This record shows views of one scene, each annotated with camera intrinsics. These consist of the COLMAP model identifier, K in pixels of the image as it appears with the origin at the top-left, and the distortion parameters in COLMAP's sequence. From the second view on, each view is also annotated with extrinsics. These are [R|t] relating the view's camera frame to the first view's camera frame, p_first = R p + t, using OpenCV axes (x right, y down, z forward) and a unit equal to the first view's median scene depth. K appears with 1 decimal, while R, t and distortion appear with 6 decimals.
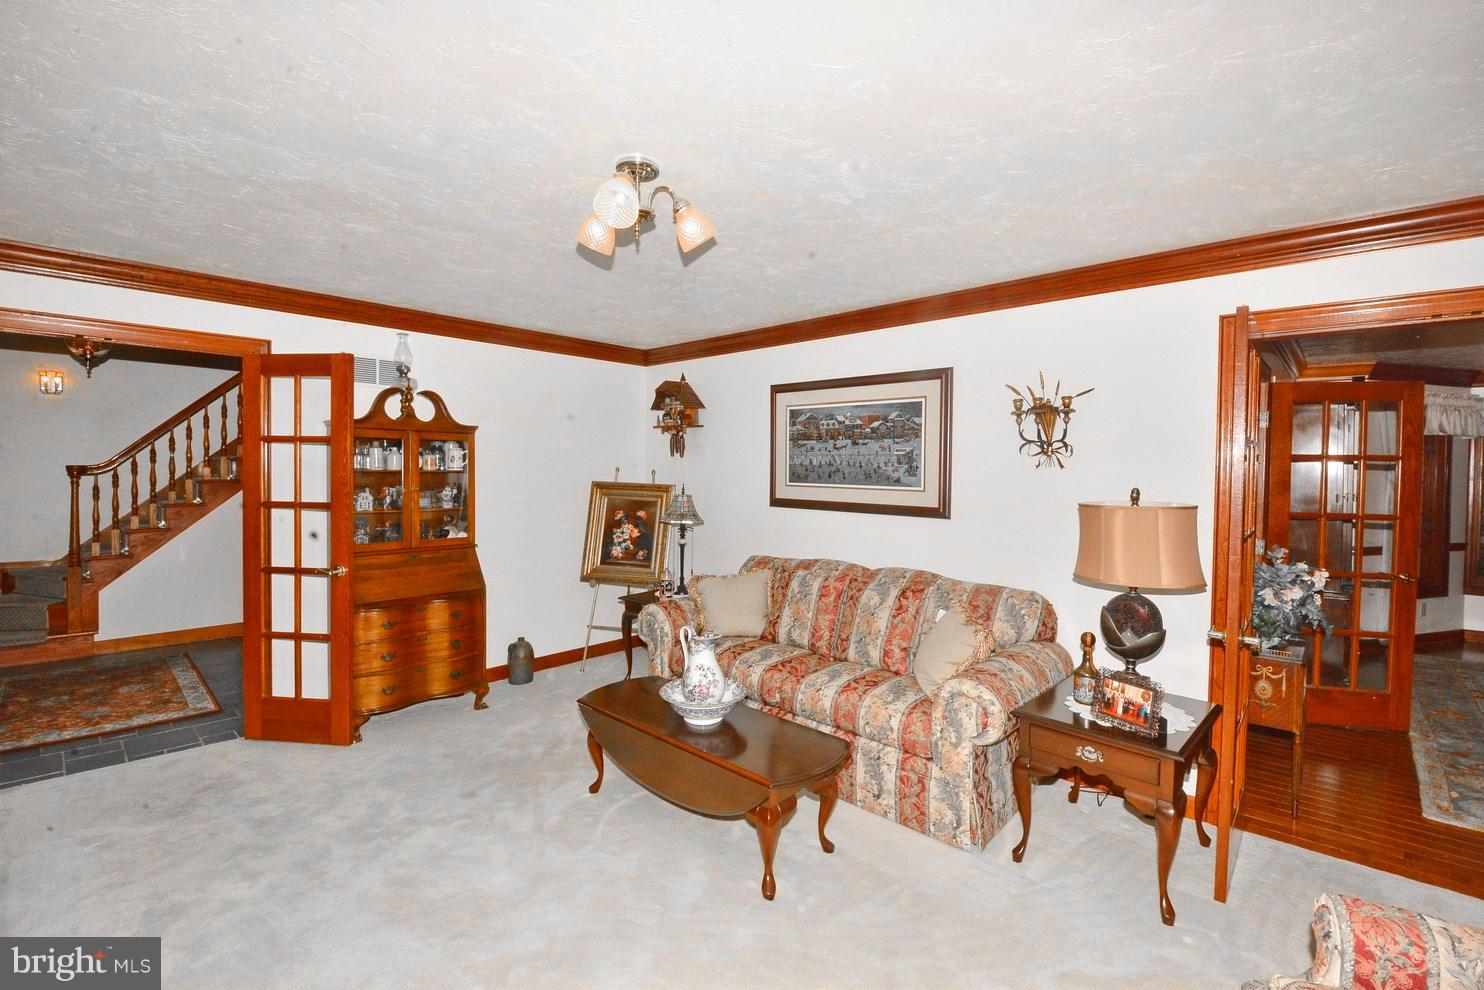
lens RADIAL K [[665.0, 0, 741.9], [0, 665.0, 486.0], [0, 0, 1]] dist [-0.000582, -0.000281]
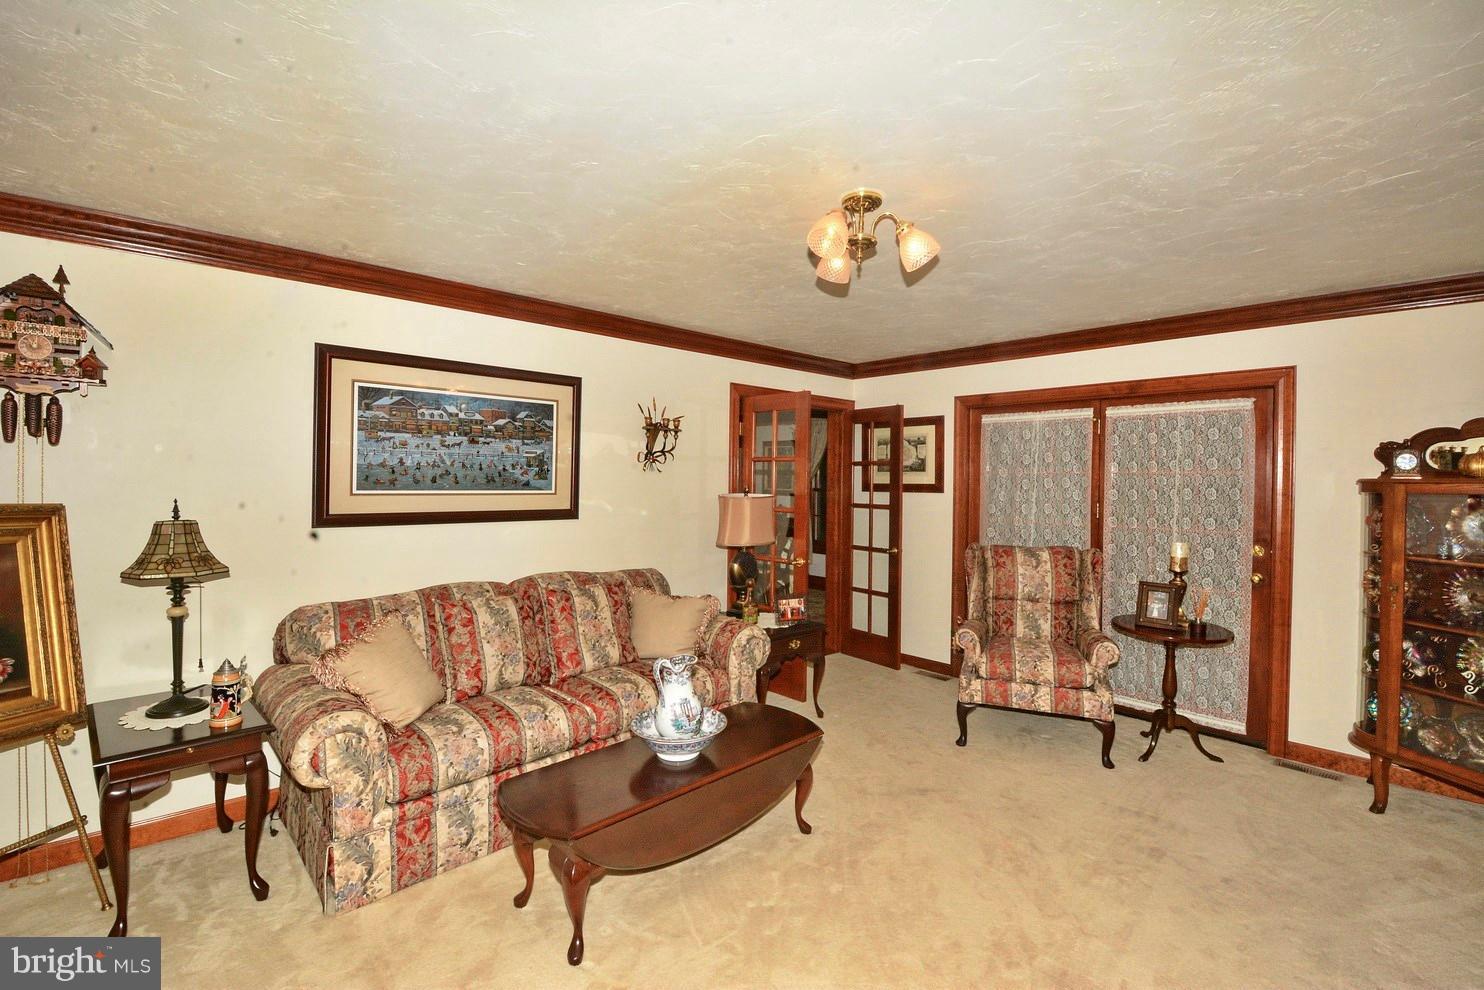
lens RADIAL K [[651.8, 0, 742.0], [0, 651.8, 495.0], [0, 0, 1]] dist [-0.002723, -0.000506]
pose [[0.046168, -0.037915, 0.998214, -0.668271], [0.014951, 0.999194, 0.037261, -0.022271], [-0.998822, 0.013204, 0.046697, 0.634374]]
